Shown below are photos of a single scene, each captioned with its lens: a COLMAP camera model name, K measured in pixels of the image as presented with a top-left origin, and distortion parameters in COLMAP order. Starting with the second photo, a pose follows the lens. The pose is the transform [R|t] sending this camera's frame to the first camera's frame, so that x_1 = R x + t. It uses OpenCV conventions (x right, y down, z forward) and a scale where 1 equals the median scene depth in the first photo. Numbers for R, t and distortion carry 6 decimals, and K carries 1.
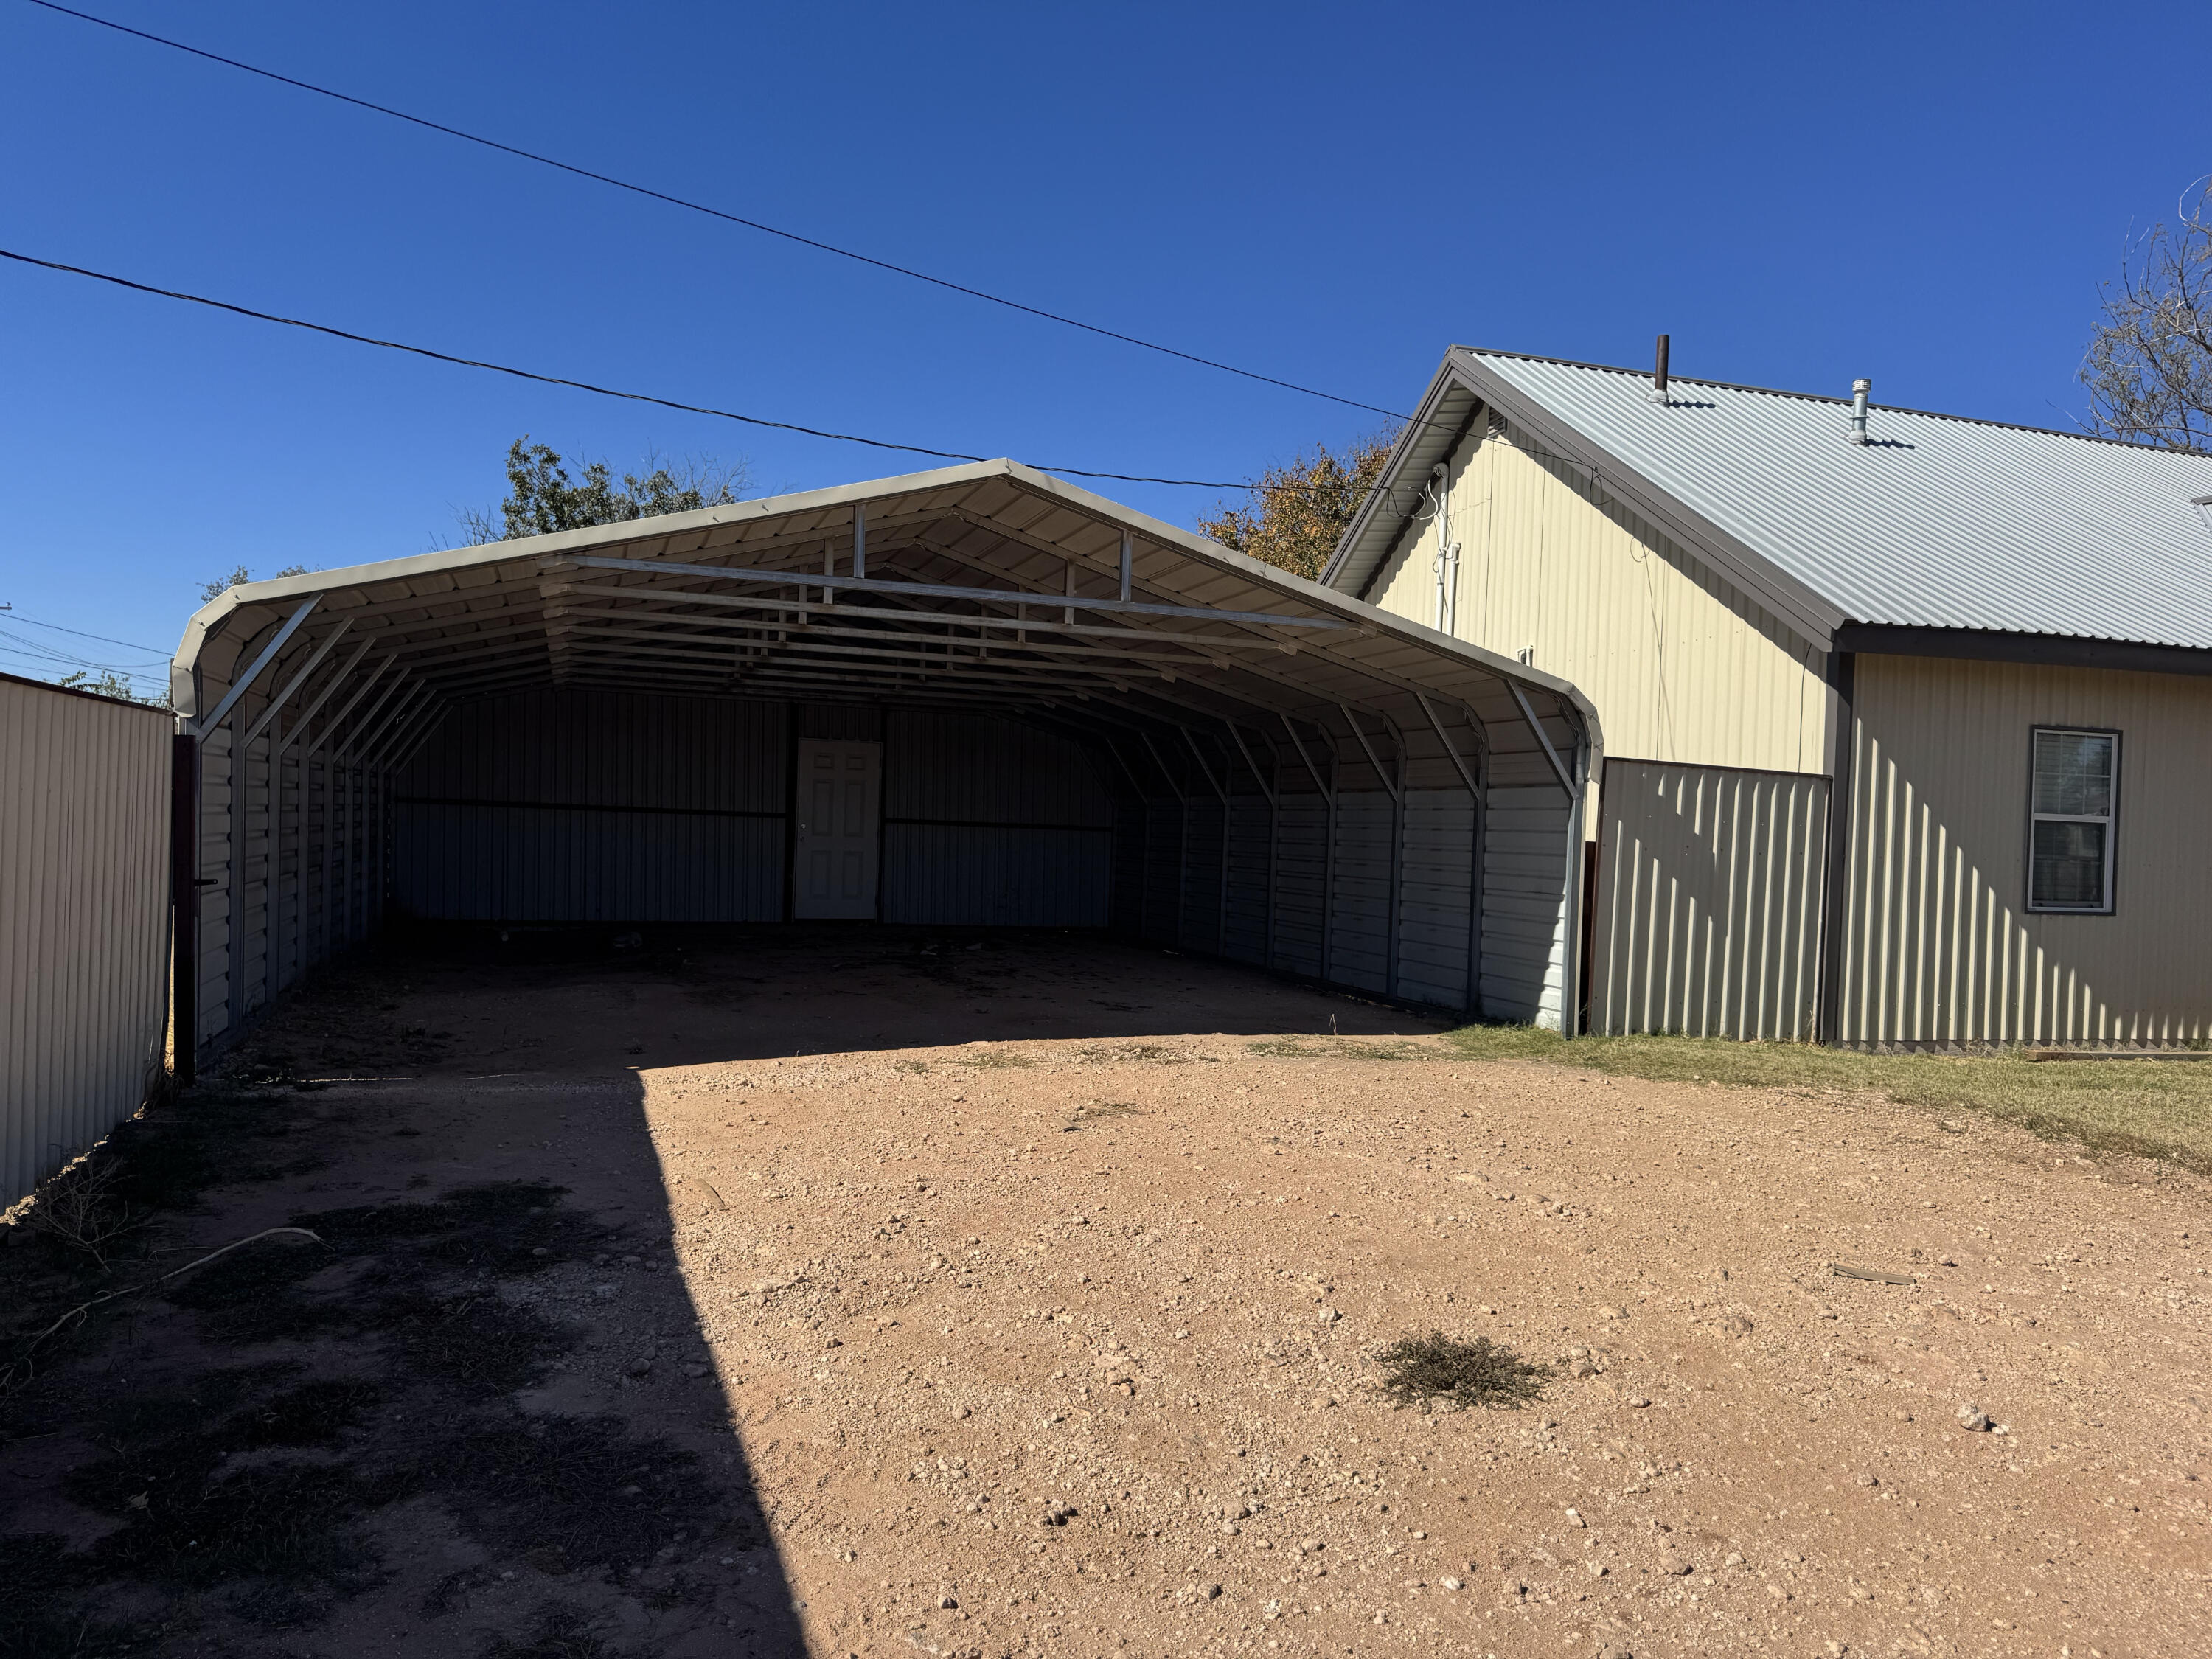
lens RADIAL K [[1539.0, 0, 1106.0], [0, 1539.0, 829.5], [0, 0, 1]] dist [0.095576, -0.130670]
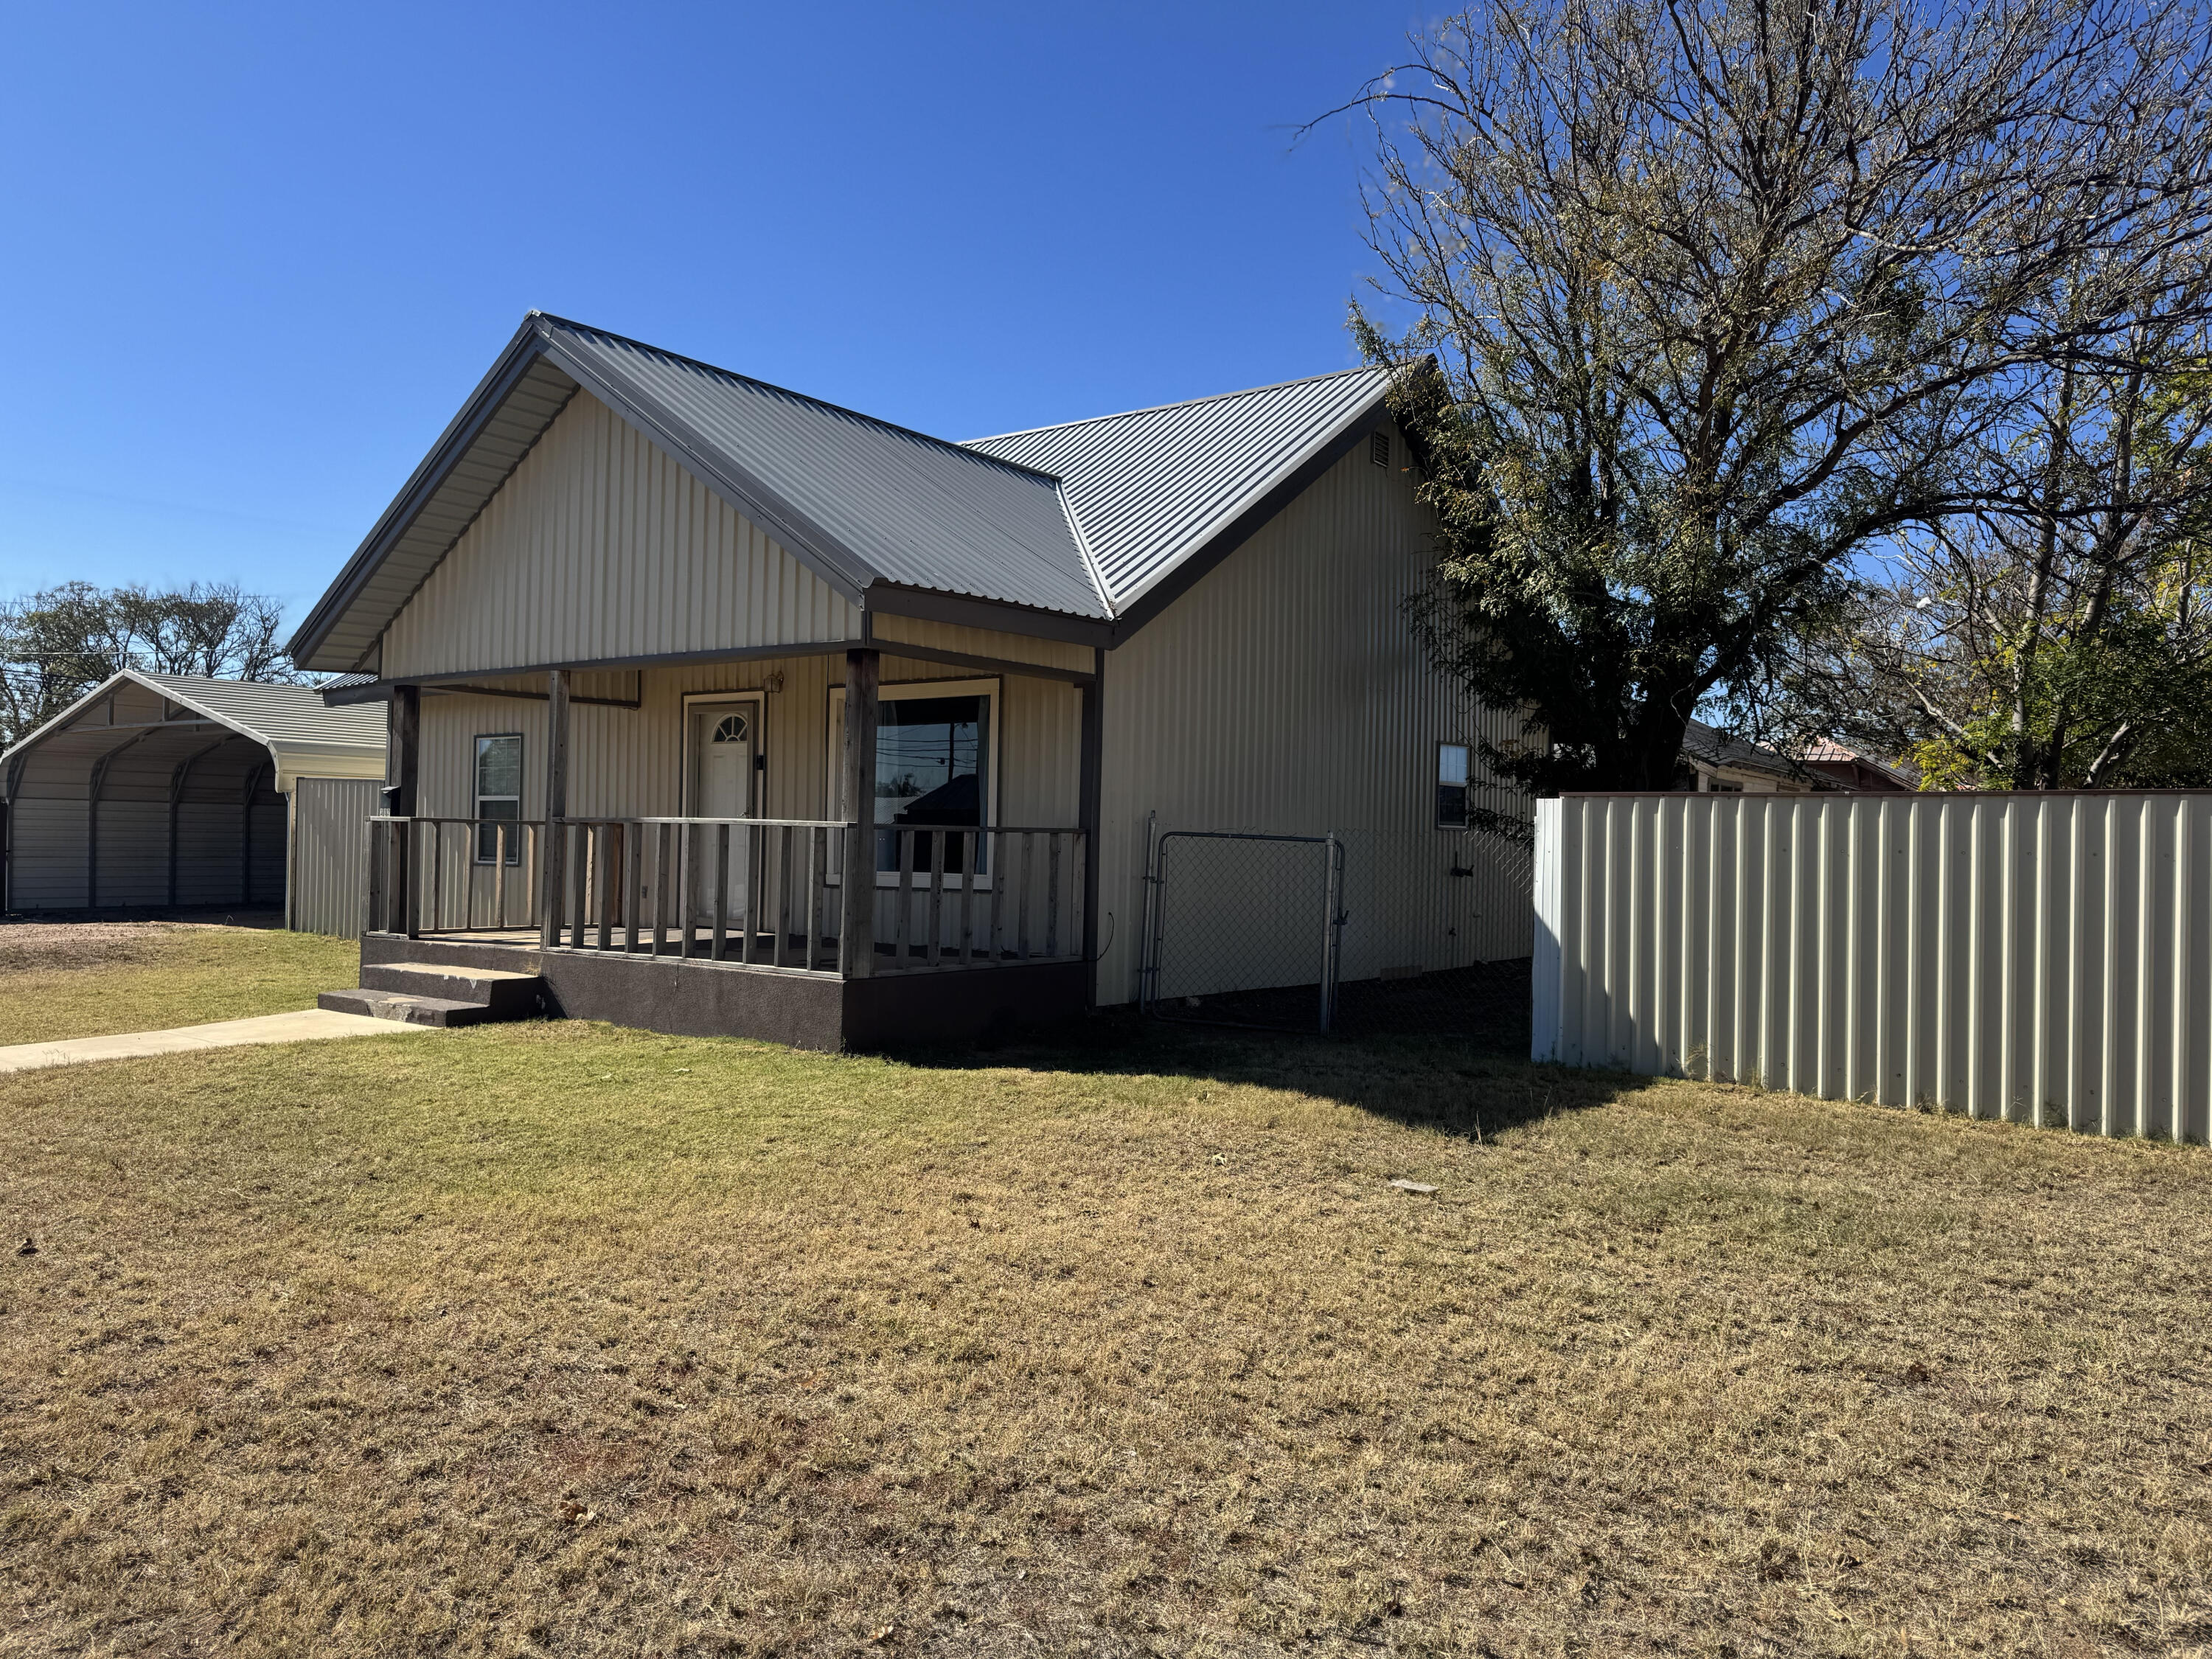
lens RADIAL K [[1539.0, 0, 1106.0], [0, 1539.0, 829.5], [0, 0, 1]] dist [0.095576, -0.130670]
pose [[0.581755, -0.035048, -0.812608, 2.108904], [0.004825, 0.999202, -0.039642, 0.081104], [0.813350, 0.019142, 0.581460, 0.636726]]
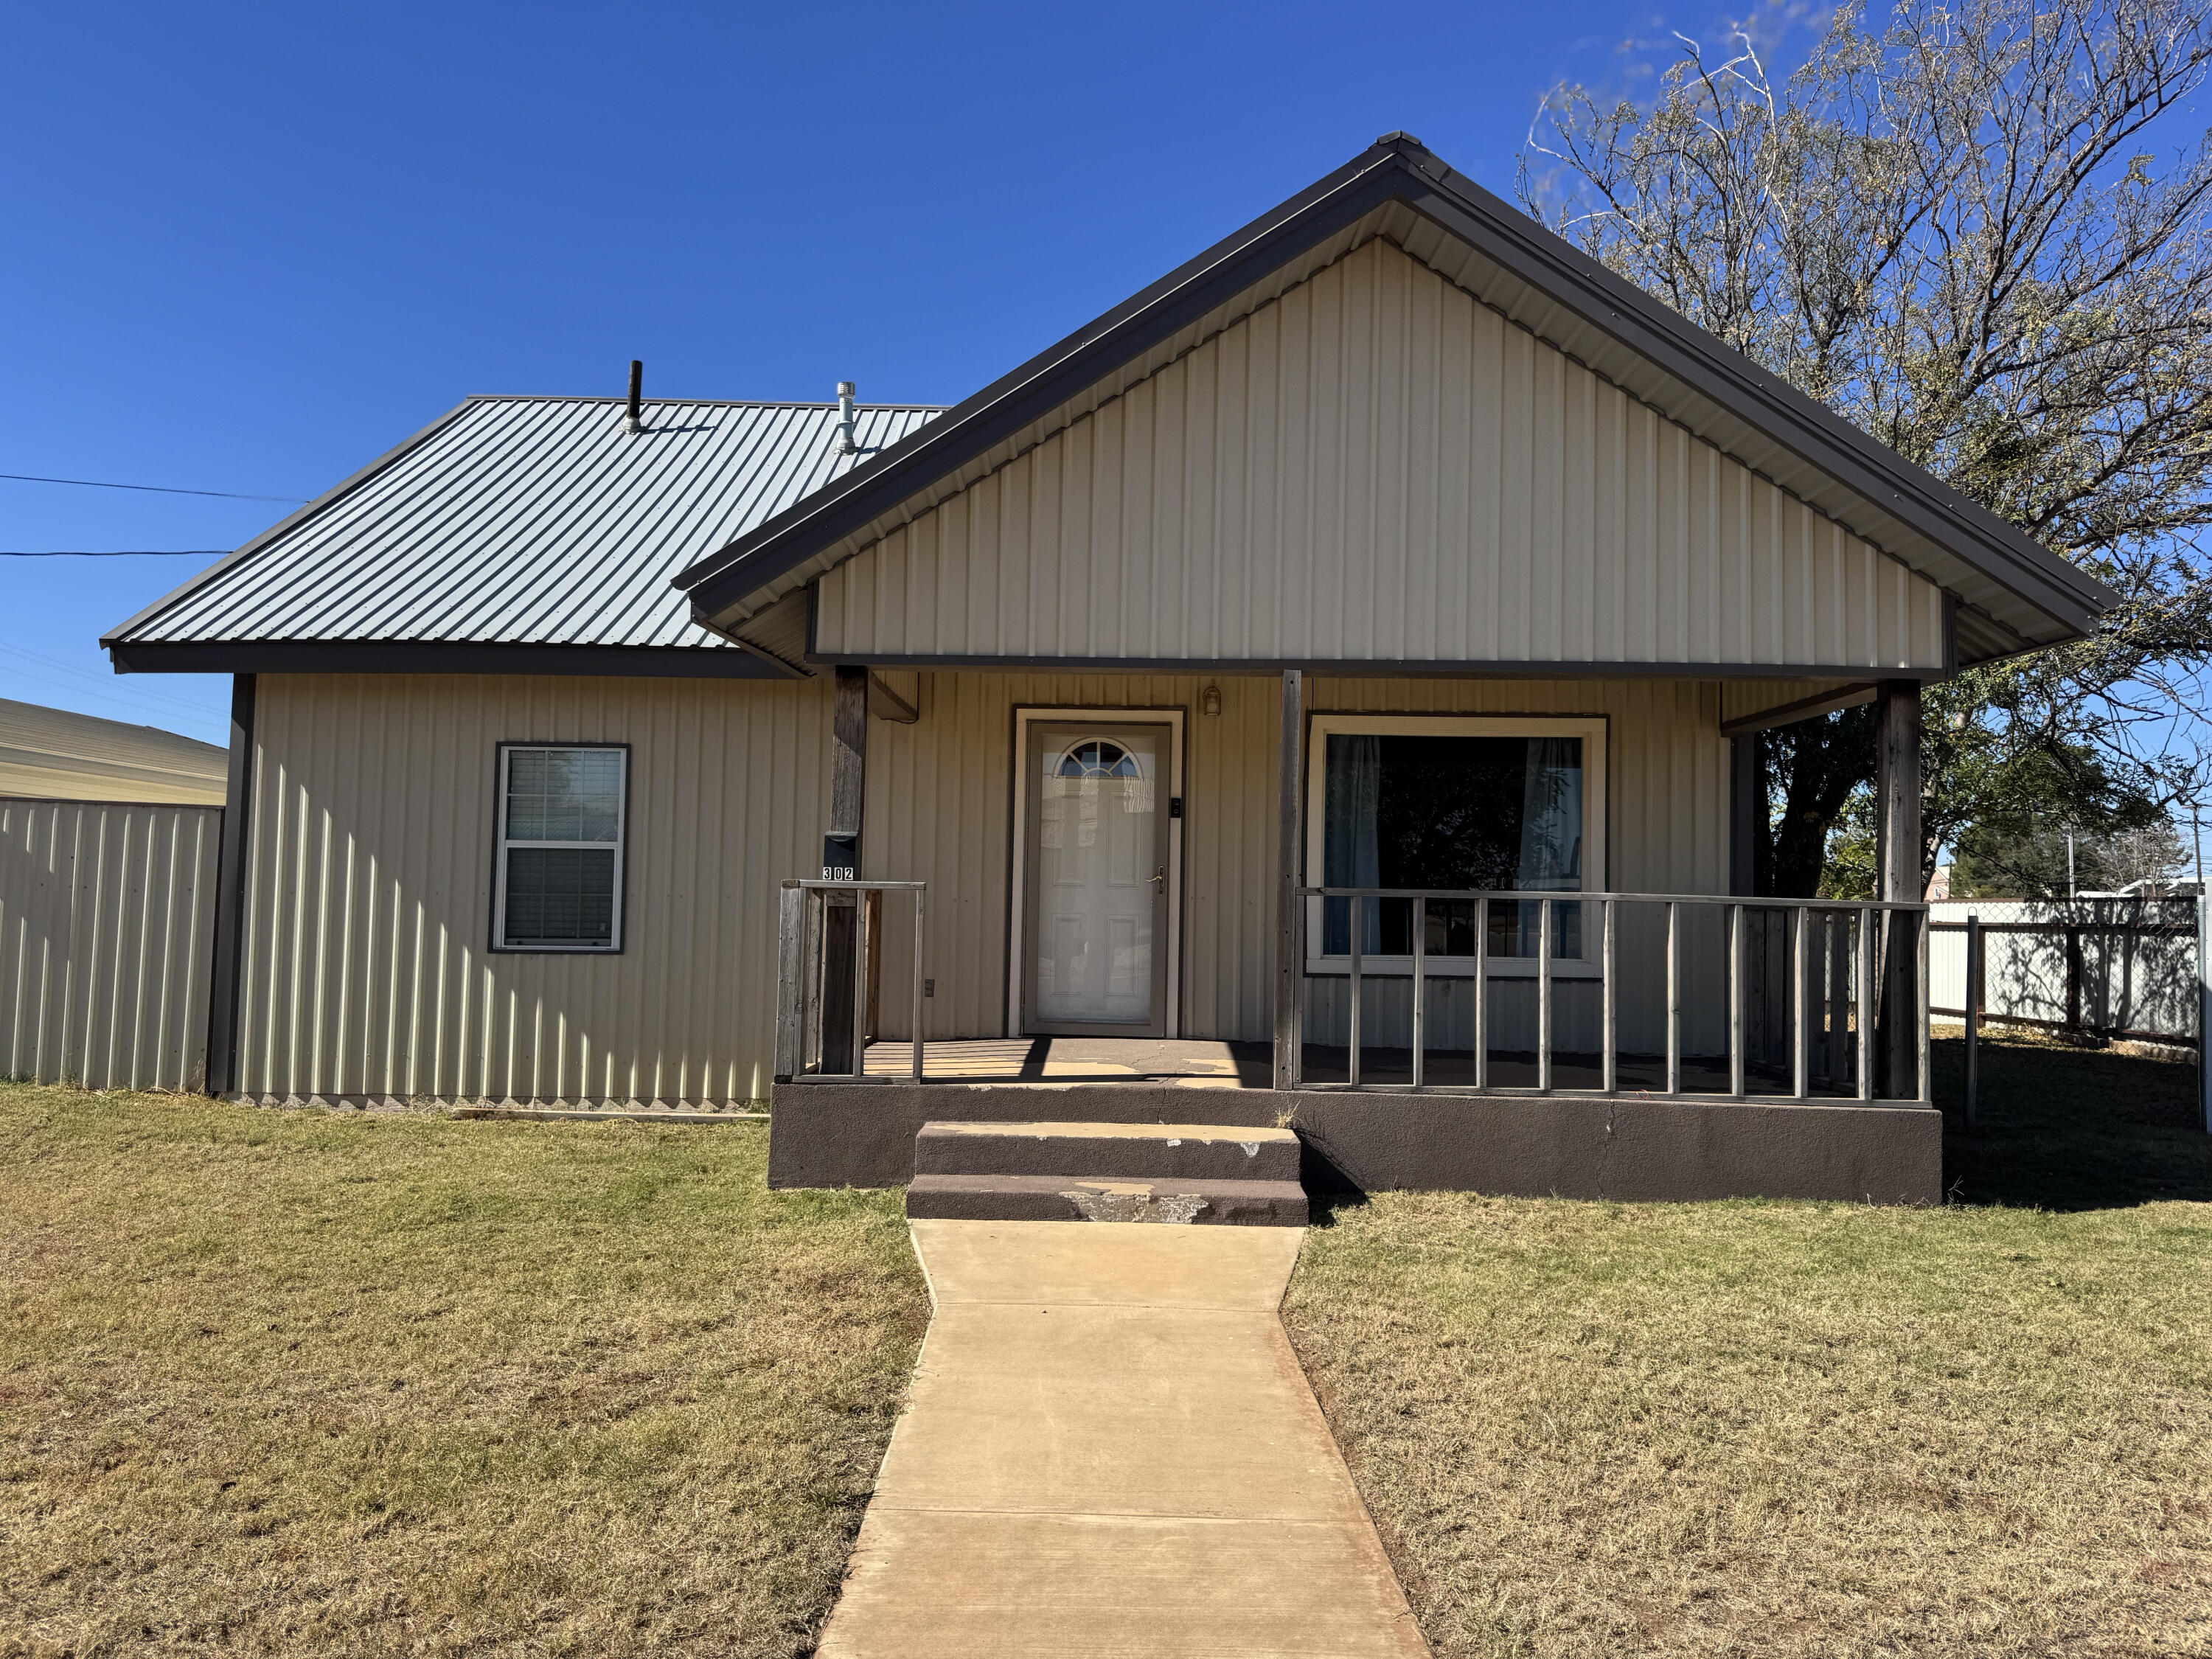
lens RADIAL K [[1539.0, 0, 1106.0], [0, 1539.0, 829.5], [0, 0, 1]] dist [0.095576, -0.130670]
pose [[0.946430, -0.038530, -0.320602, 1.206996], [0.018803, 0.997747, -0.064402, 0.047700], [0.322361, 0.054924, 0.945022, 0.269805]]
